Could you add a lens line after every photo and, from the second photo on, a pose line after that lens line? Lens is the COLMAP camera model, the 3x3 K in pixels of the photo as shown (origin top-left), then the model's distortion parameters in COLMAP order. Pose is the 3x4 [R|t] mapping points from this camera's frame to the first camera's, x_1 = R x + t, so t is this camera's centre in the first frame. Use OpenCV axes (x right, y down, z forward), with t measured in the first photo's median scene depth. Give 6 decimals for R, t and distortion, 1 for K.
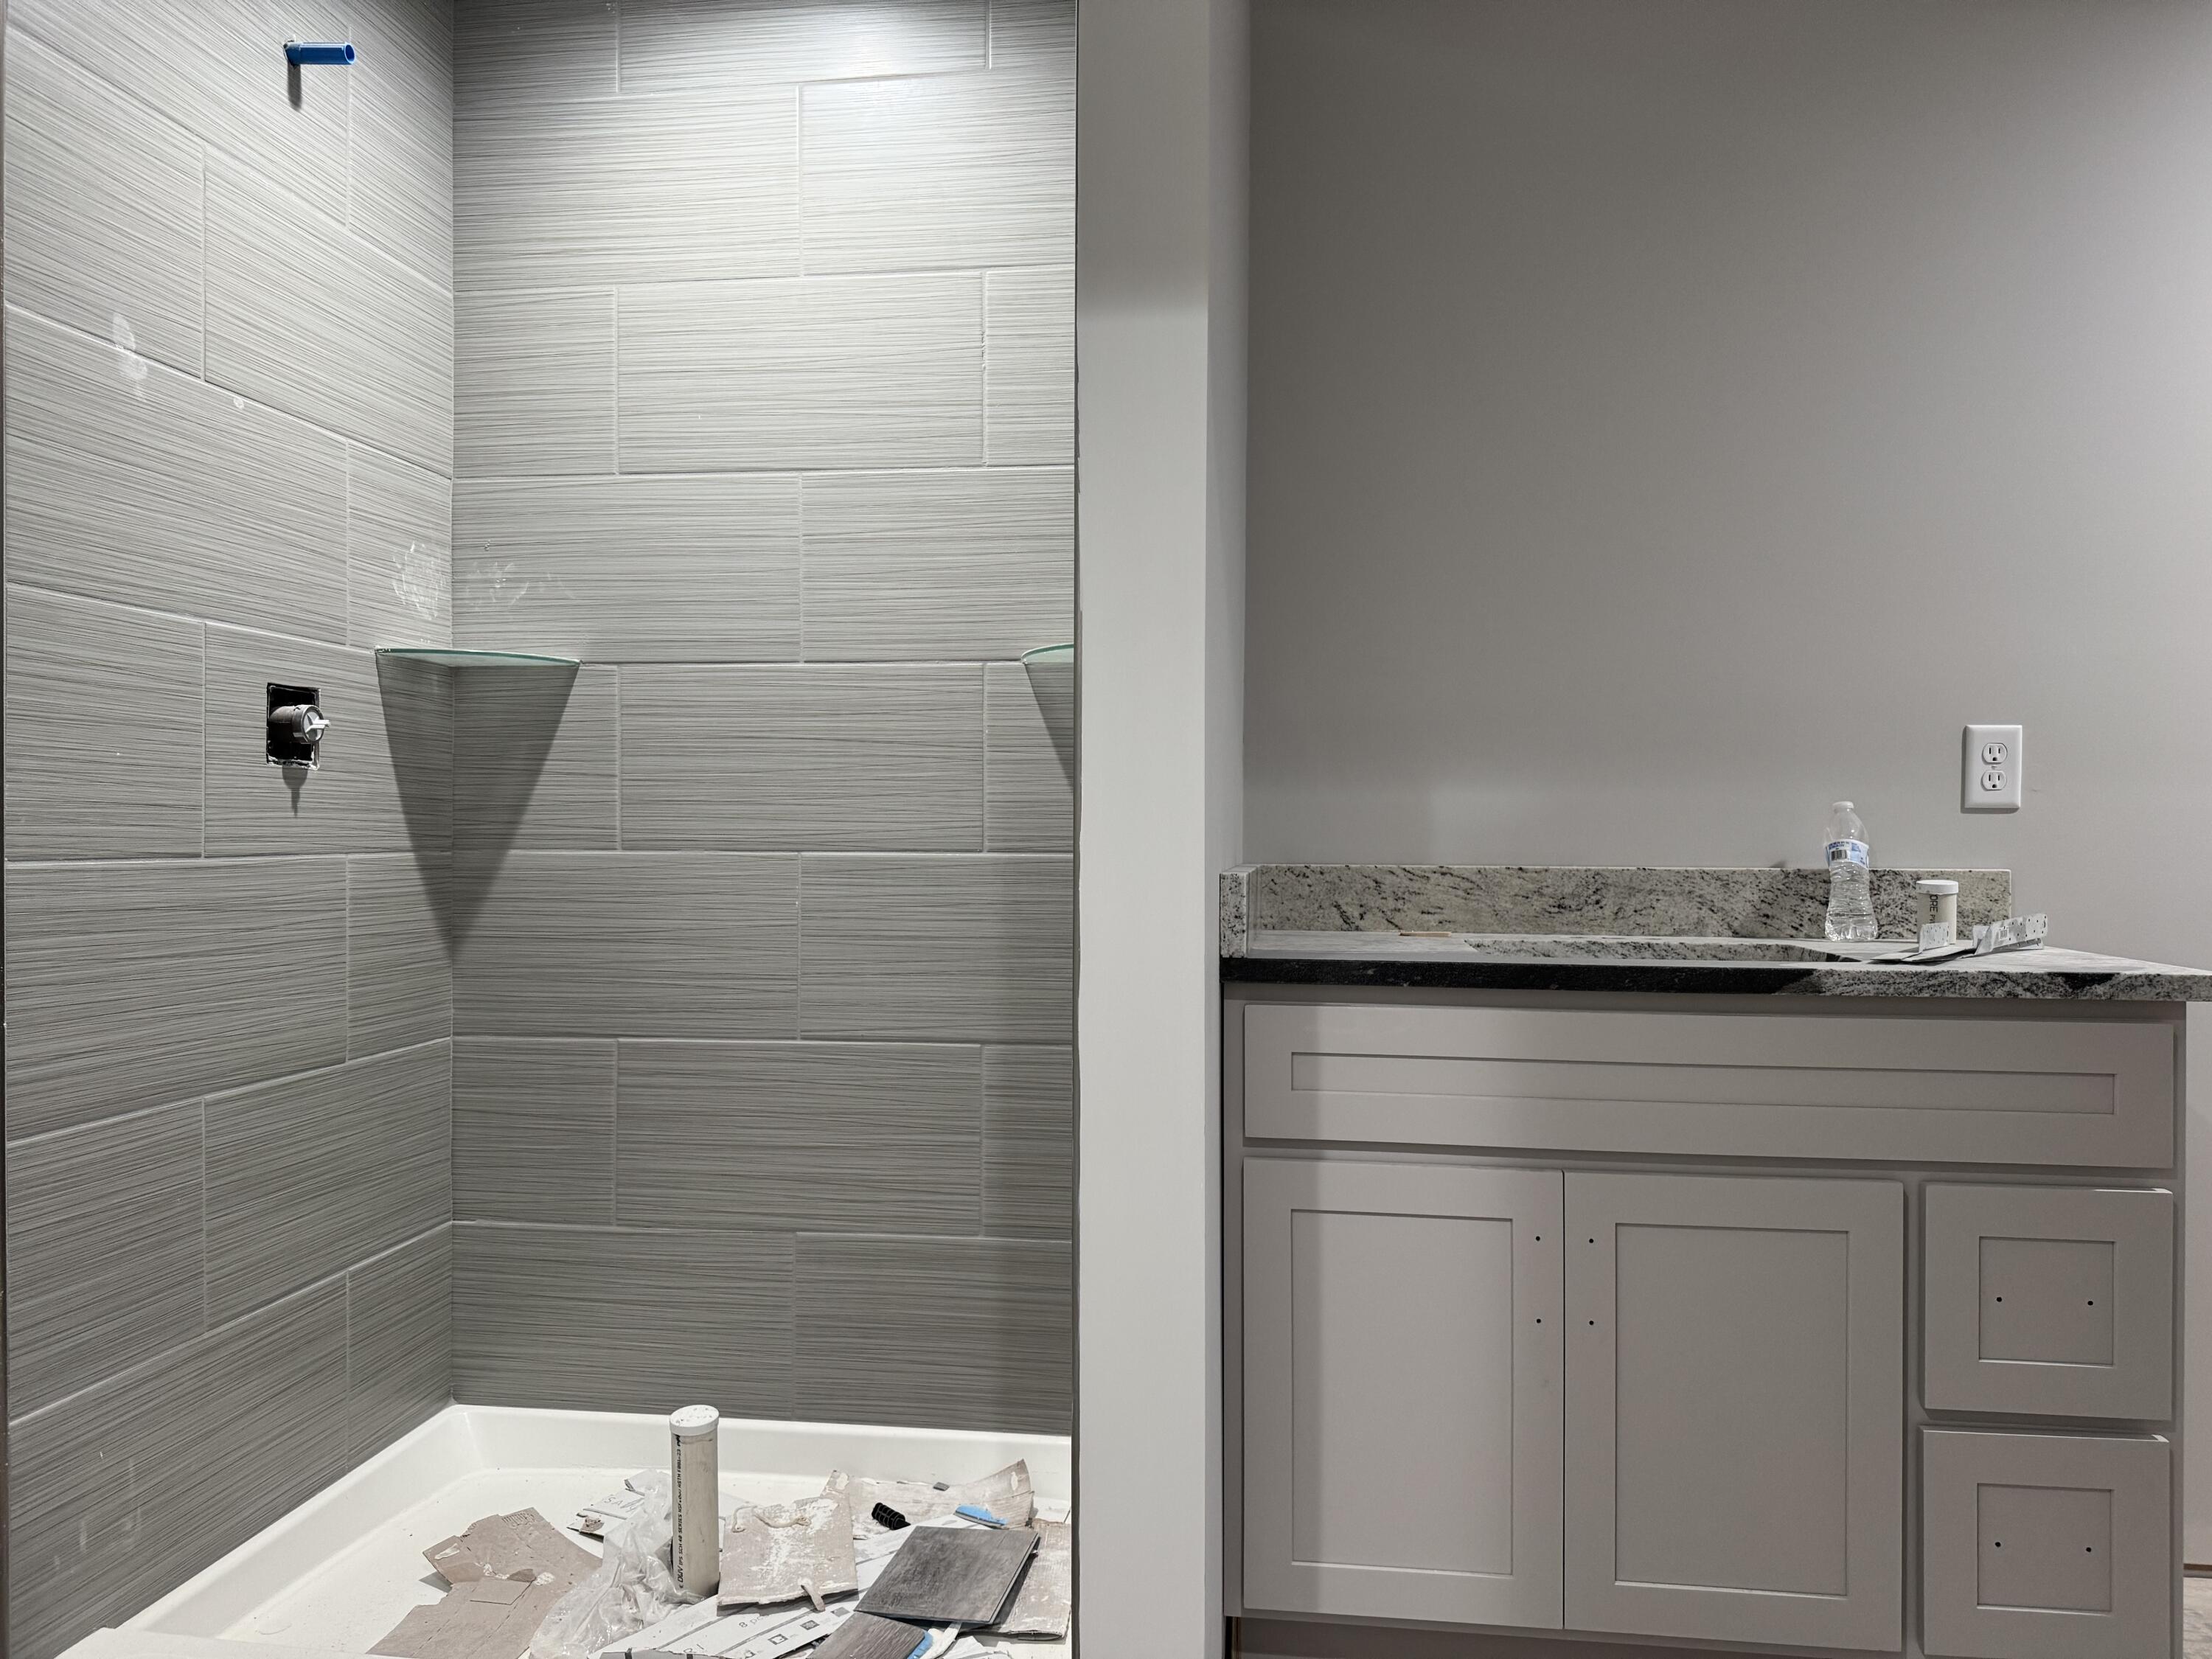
lens RADIAL K [[1564.1, 0, 1098.7], [0, 1564.1, 835.0], [0, 0, 1]] dist [0.093352, -0.104854]
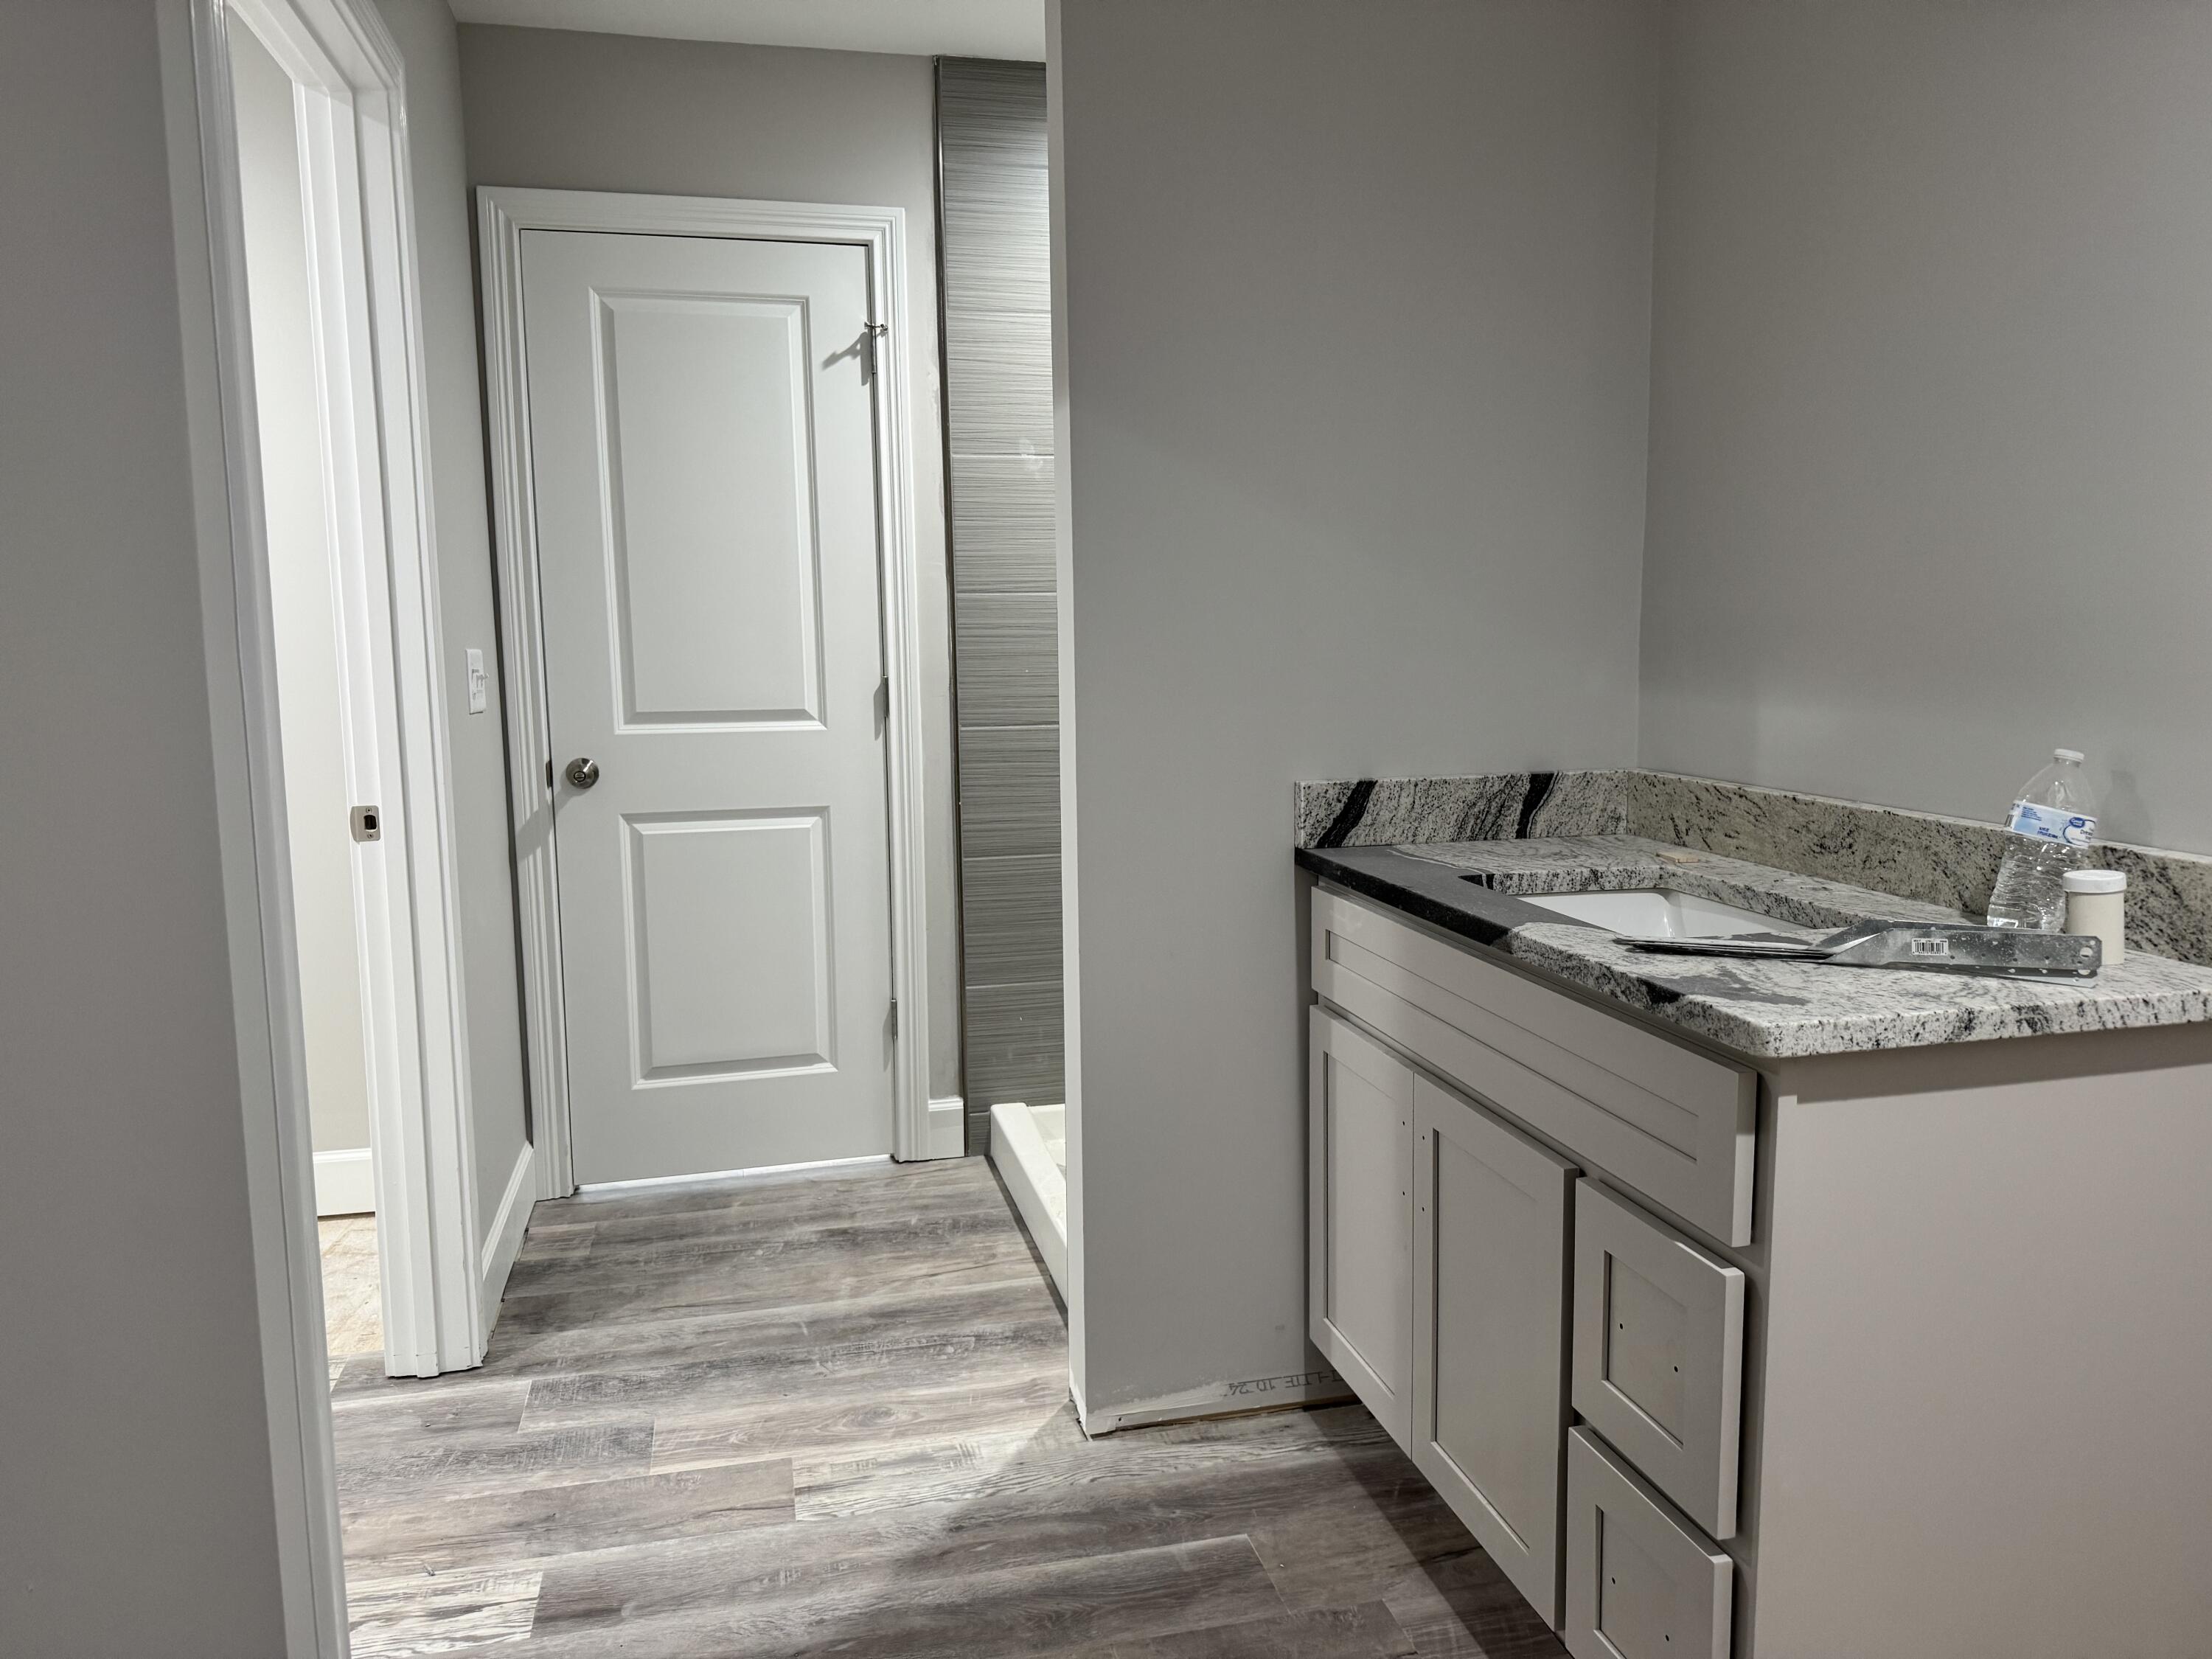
lens RADIAL K [[1564.1, 0, 1098.7], [0, 1564.1, 835.0], [0, 0, 1]] dist [0.093352, -0.104854]
pose [[0.347406, 0.117757, -0.930291, 0.976668], [0.013924, 0.991326, 0.130683, -0.081023], [0.937611, -0.058354, 0.342754, 0.333907]]
